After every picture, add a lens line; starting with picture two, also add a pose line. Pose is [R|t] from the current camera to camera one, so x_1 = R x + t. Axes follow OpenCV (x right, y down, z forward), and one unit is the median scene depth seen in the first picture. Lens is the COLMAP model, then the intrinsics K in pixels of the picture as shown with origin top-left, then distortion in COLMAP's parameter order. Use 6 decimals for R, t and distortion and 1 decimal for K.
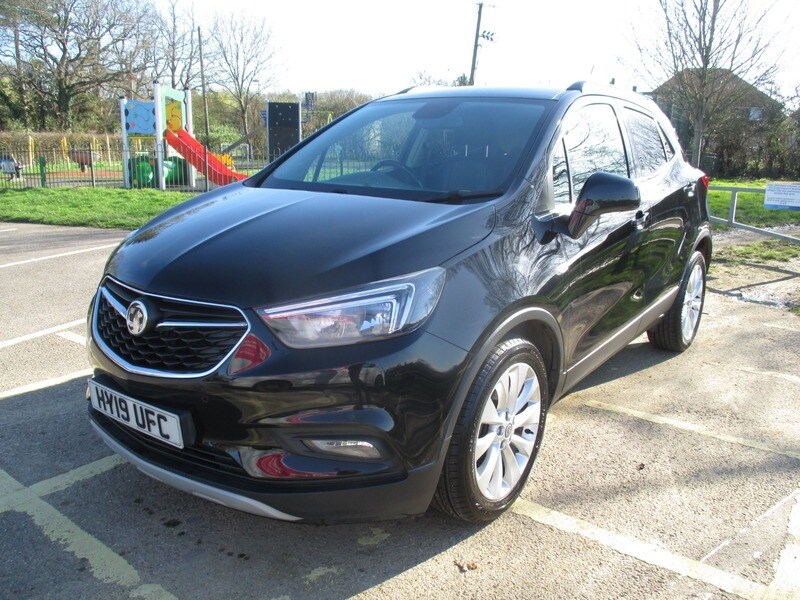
lens RADIAL K [[669.2, 0, 400.0], [0, 669.2, 300.0], [0, 0, 1]] dist [-0.032302, -0.001627]
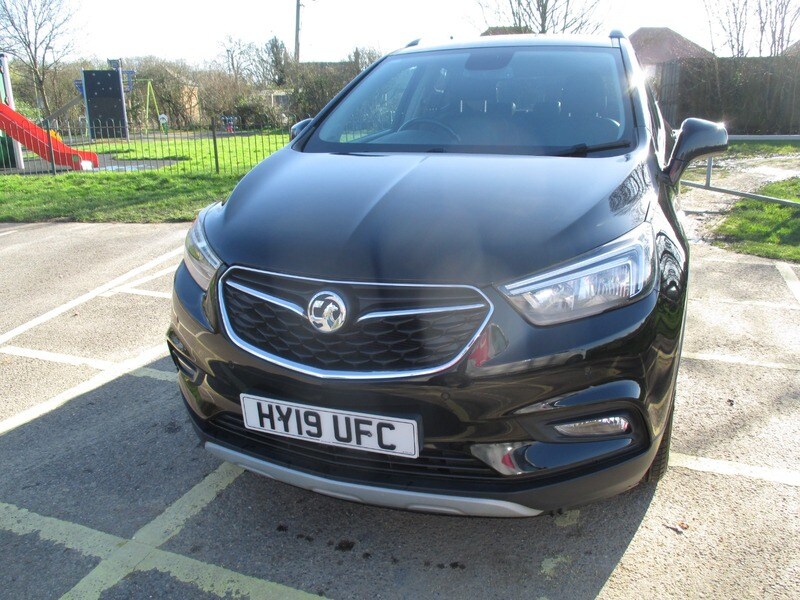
lens RADIAL K [[669.2, 0, 400.0], [0, 669.2, 300.0], [0, 0, 1]] dist [-0.032302, -0.001627]
pose [[0.962436, -0.106325, 0.249825, -0.412730], [0.093875, 0.993697, 0.061267, -0.024568], [-0.254765, -0.035513, 0.966351, 0.142135]]
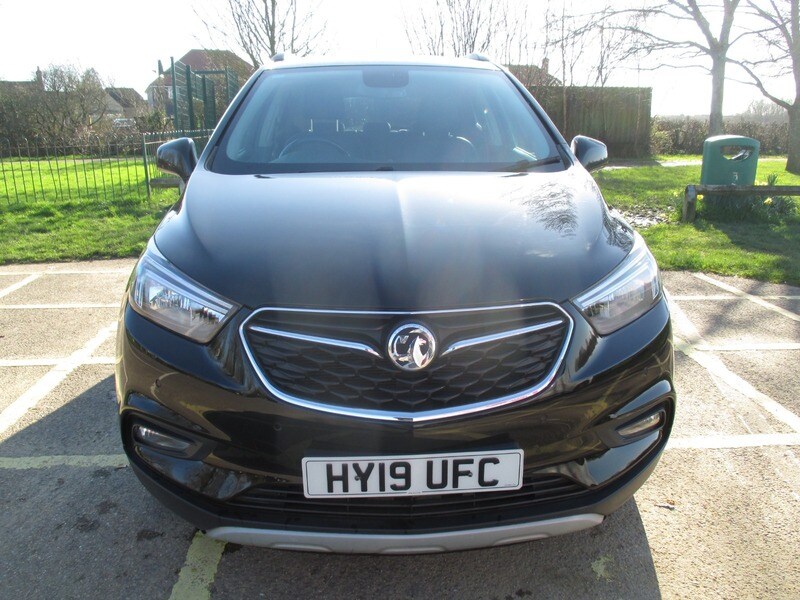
lens RADIAL K [[667.7, 0, 400.0], [0, 667.7, 300.0], [0, 0, 1]] dist [-0.019250, -0.001872]
pose [[0.758863, -0.183253, 0.624936, -0.688822], [0.167714, 0.982219, 0.084365, -0.071800], [-0.629284, 0.040789, 0.776104, 0.347944]]
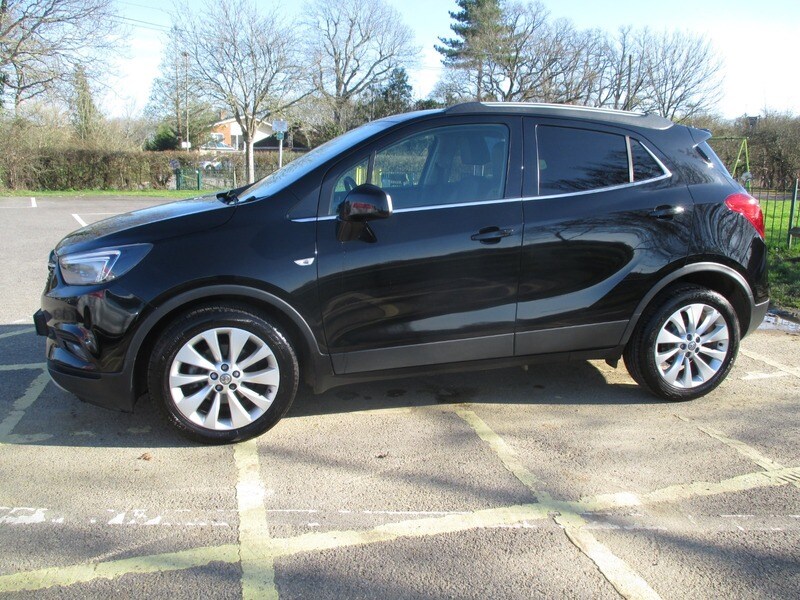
lens RADIAL K [[666.1, 0, 400.0], [0, 666.1, 300.0], [0, 0, 1]] dist [-0.034253, 0.000194]
pose [[0.796194, 0.124801, -0.592030, 1.080592], [-0.146300, 0.989170, 0.011767, -0.019654], [0.587087, 0.077246, 0.805830, 0.133282]]
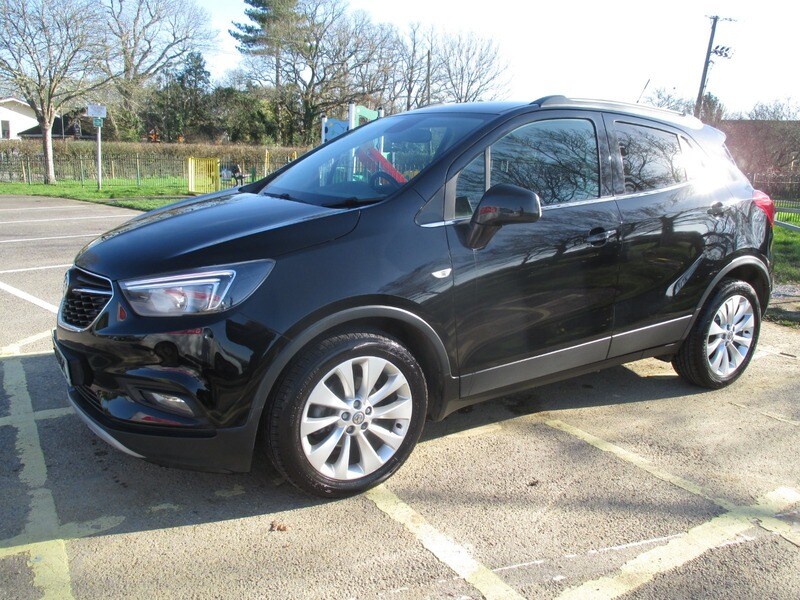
lens RADIAL K [[666.1, 0, 400.0], [0, 666.1, 300.0], [0, 0, 1]] dist [-0.034253, 0.000194]
pose [[0.942568, 0.084288, -0.323205, 0.511257], [-0.092718, 0.995634, -0.010747, 0.009530], [0.320888, 0.040097, 0.946268, -0.005660]]
